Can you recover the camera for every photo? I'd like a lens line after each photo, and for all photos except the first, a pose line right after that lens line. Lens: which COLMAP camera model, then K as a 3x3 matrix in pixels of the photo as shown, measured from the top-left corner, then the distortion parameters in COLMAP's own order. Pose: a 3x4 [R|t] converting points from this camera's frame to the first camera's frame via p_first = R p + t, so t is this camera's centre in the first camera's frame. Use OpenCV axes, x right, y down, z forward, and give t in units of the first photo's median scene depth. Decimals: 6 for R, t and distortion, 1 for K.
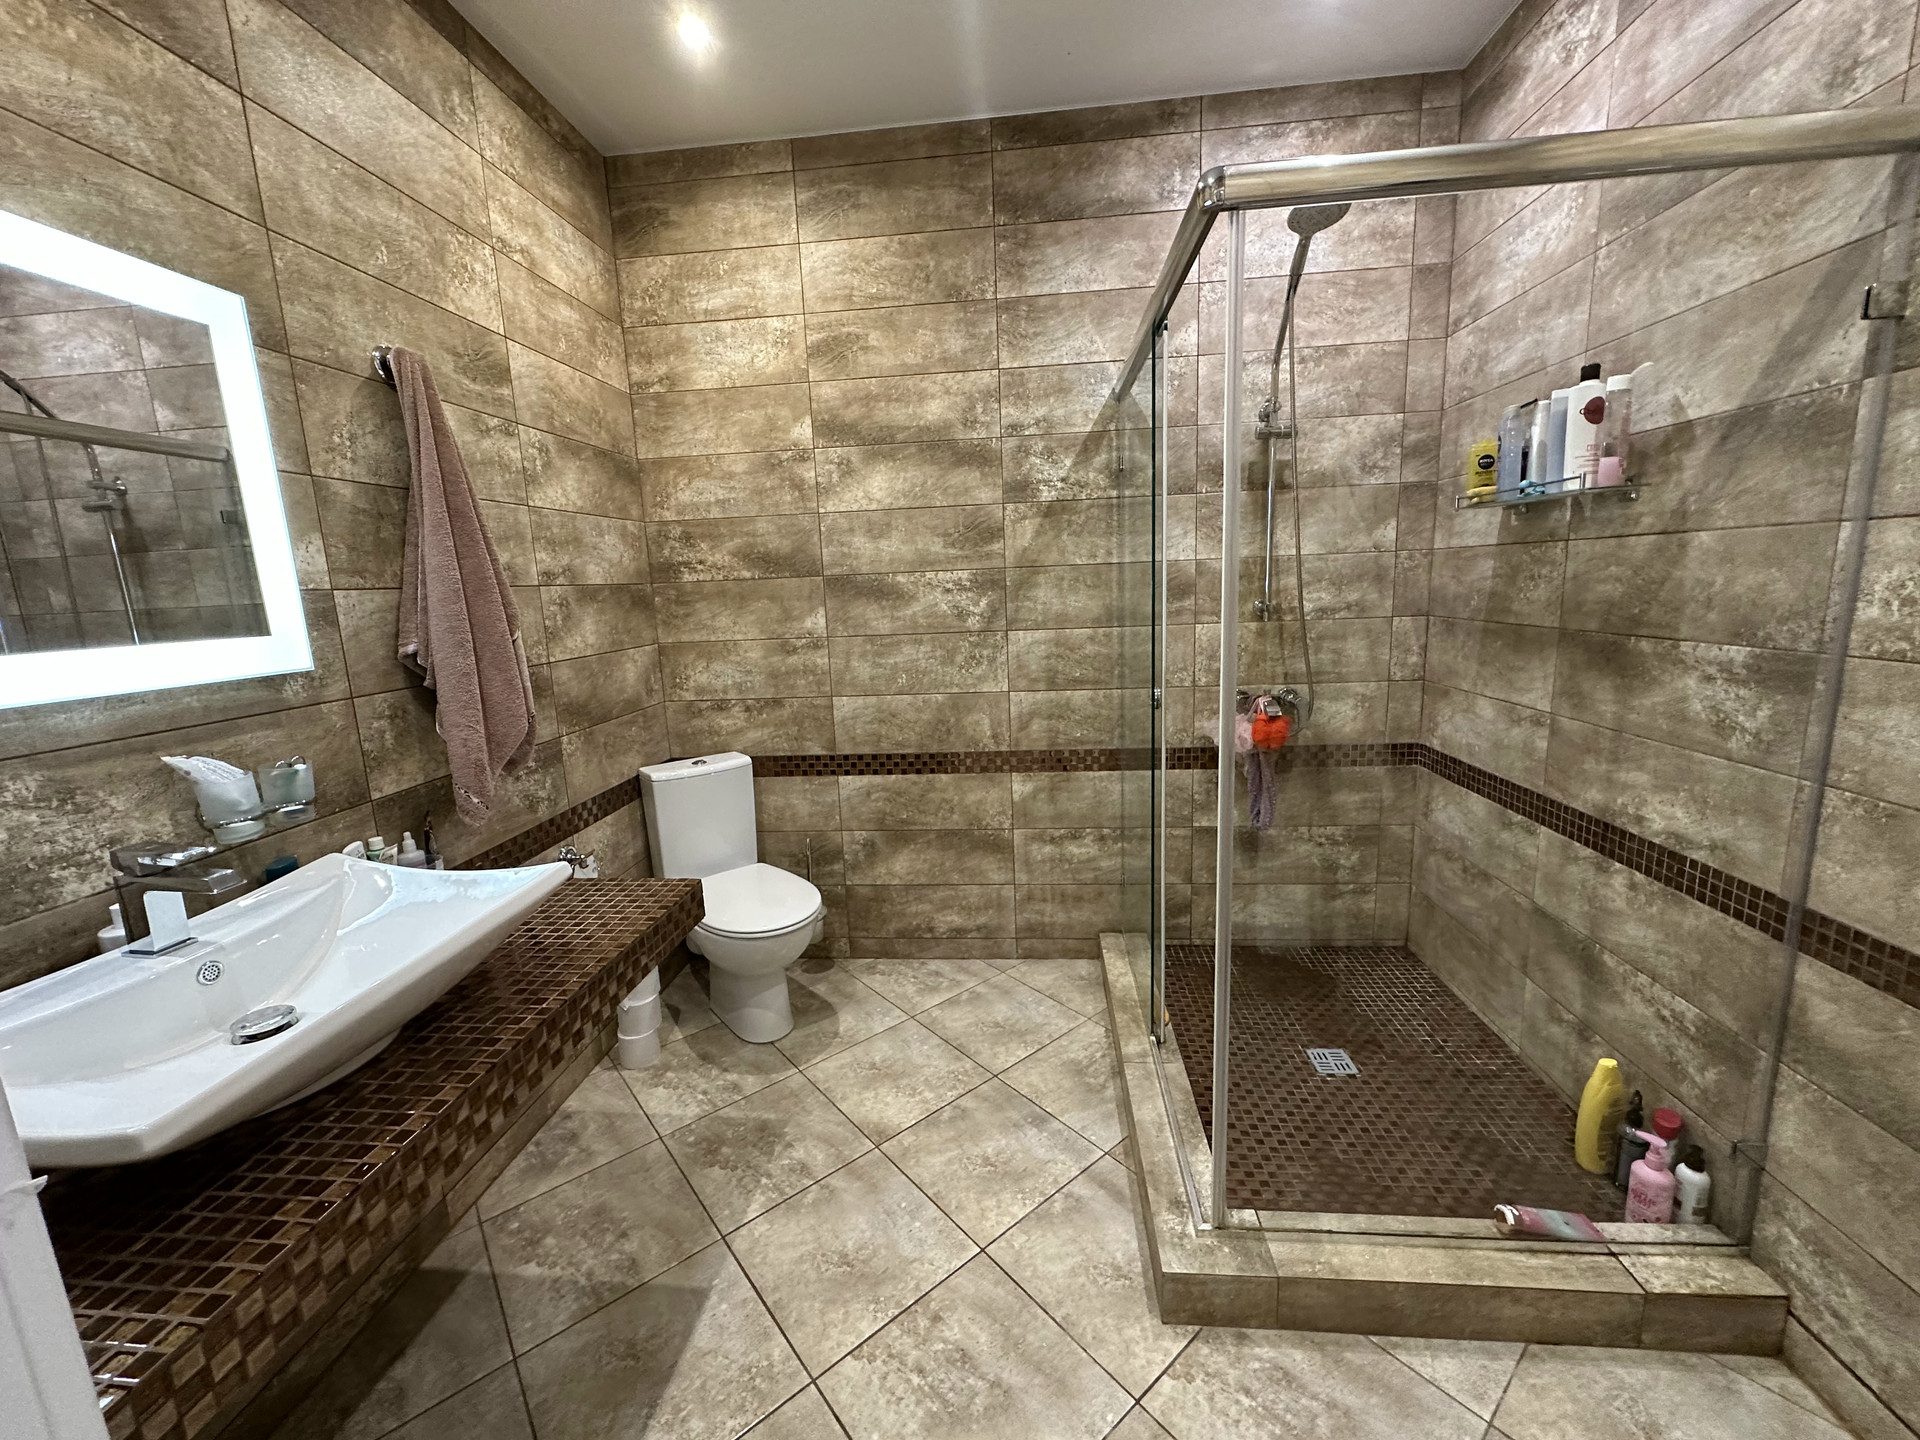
lens RADIAL K [[761.3, 0, 958.1], [0, 761.3, 720.2], [0, 0, 1]] dist [-0.002637, 0.000755]
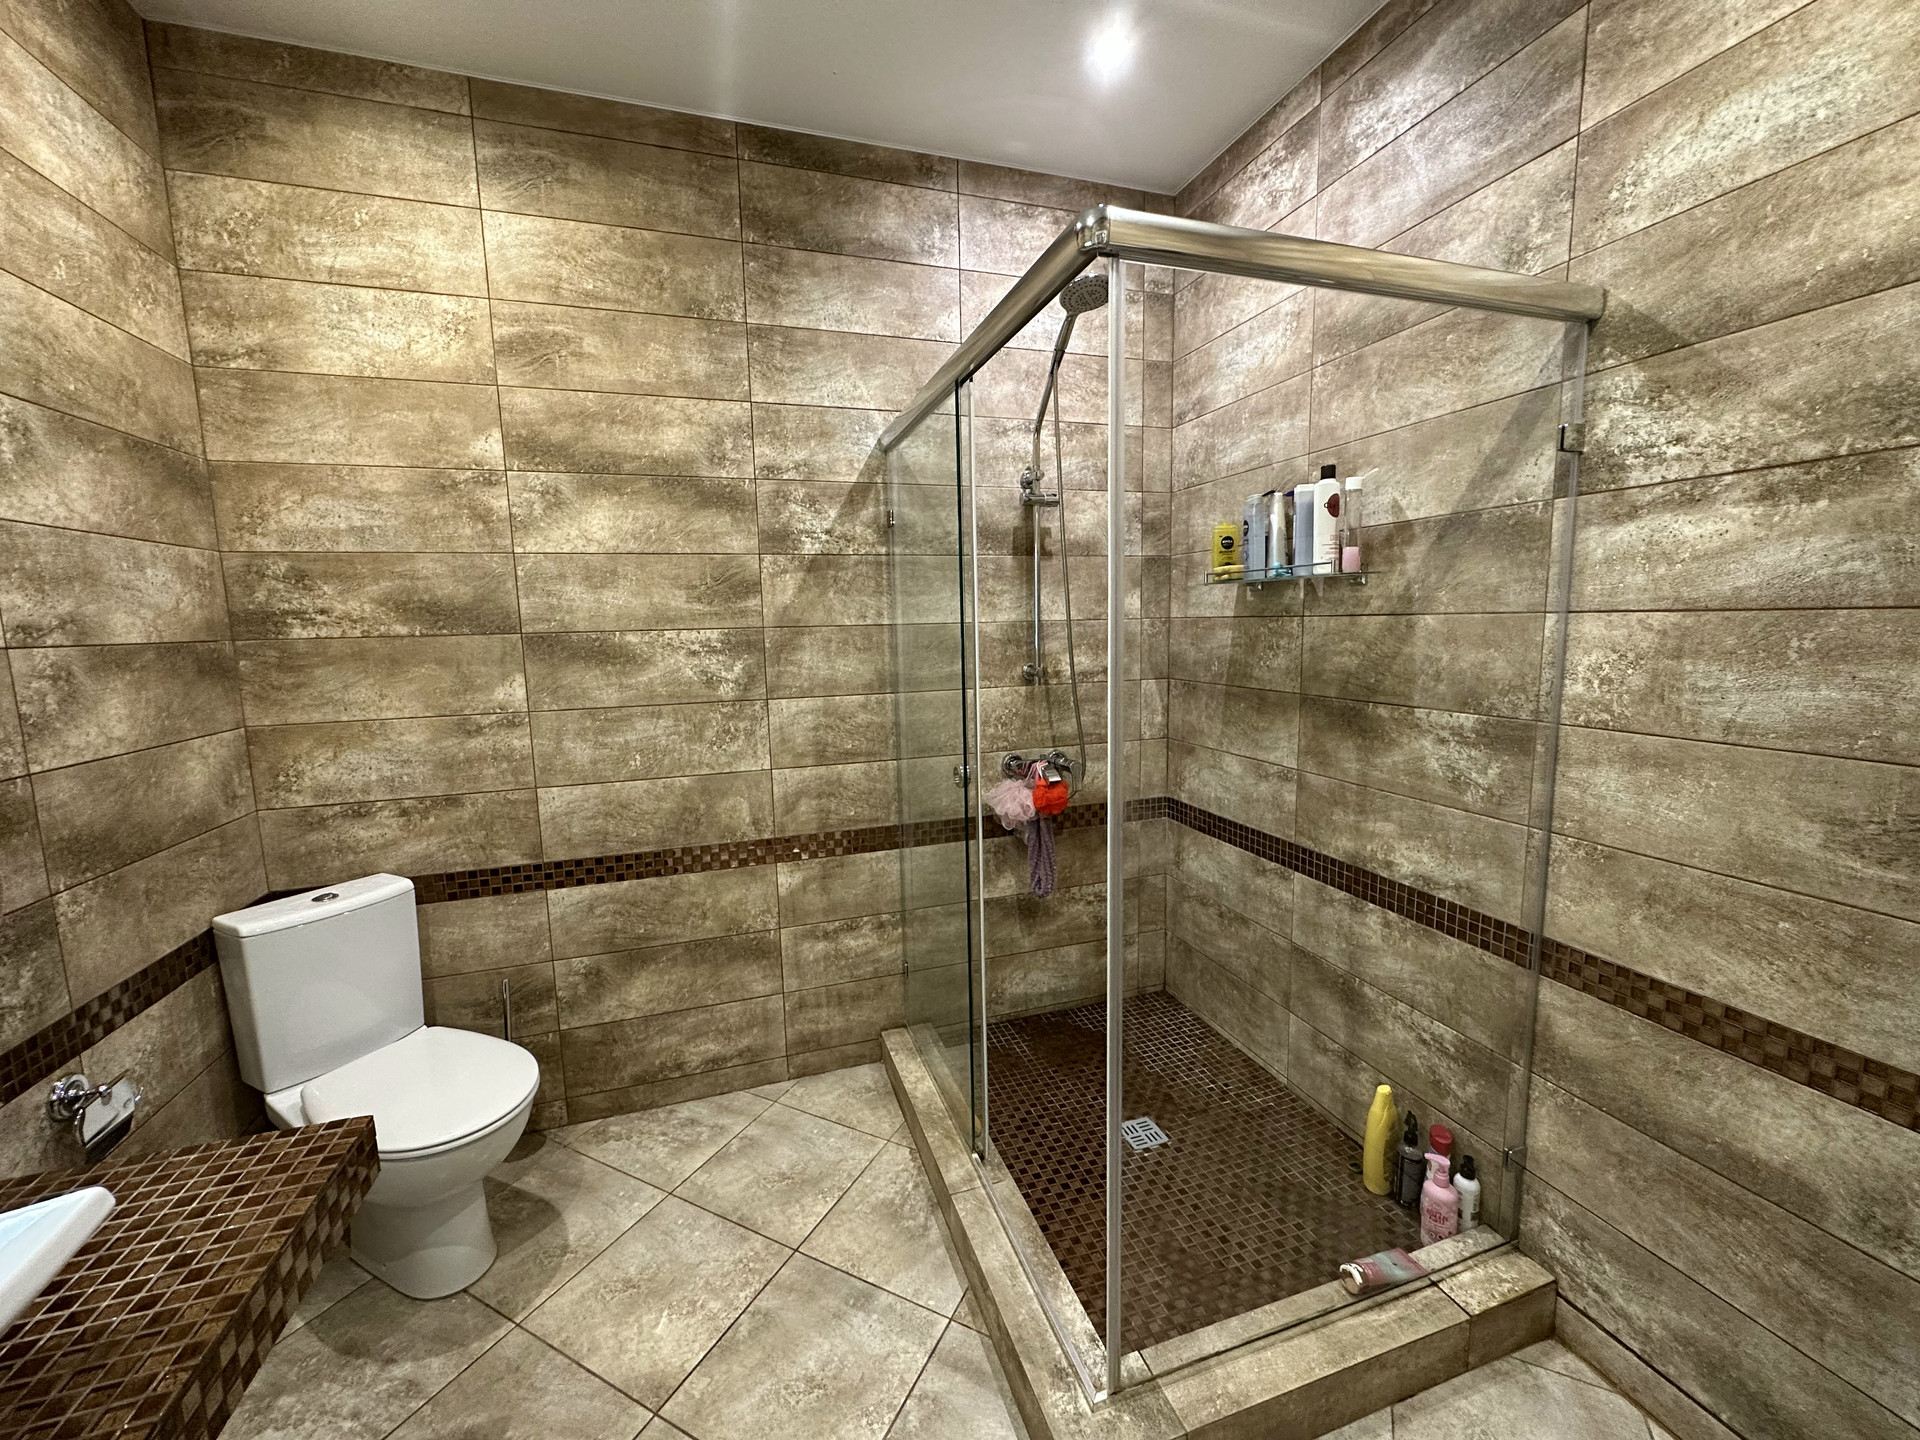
lens RADIAL K [[761.3, 0, 958.3], [0, 761.3, 719.5], [0, 0, 1]] dist [-0.002637, 0.000755]
pose [[0.916689, -0.031019, 0.398397, -0.095105], [0.056383, 0.997049, -0.052104, -0.043698], [-0.395605, 0.070226, 0.915732, 0.145603]]
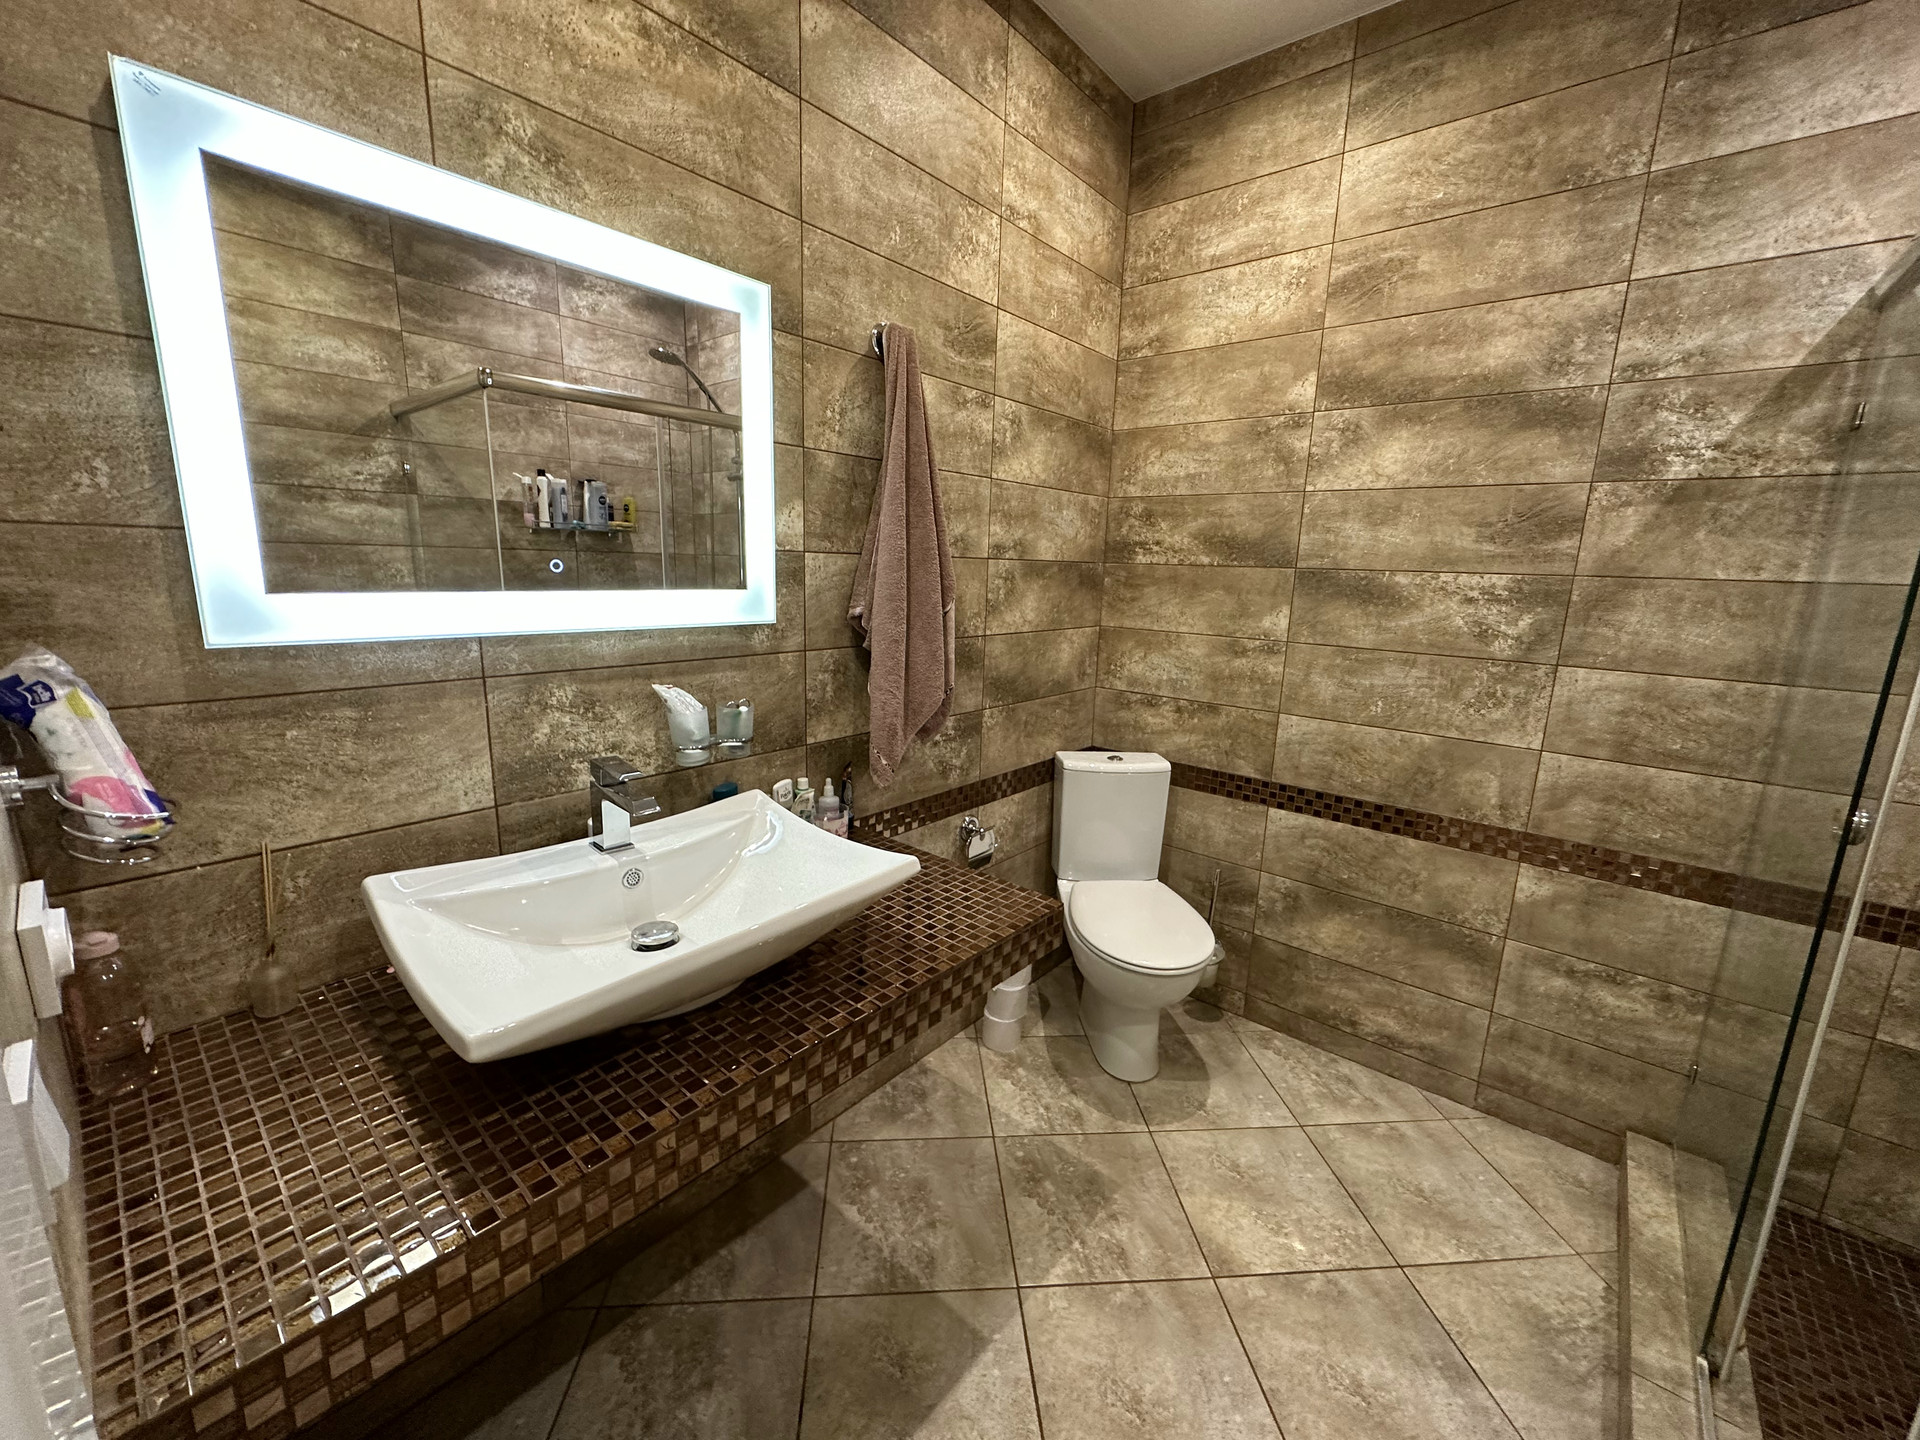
lens RADIAL K [[761.3, 0, 963.2], [0, 761.3, 719.3], [0, 0, 1]] dist [-0.002637, 0.000755]
pose [[0.818909, 0.180508, -0.544799, 0.007789], [-0.166699, 0.983138, 0.075170, -0.035192], [0.549181, 0.029261, 0.835191, 0.137241]]
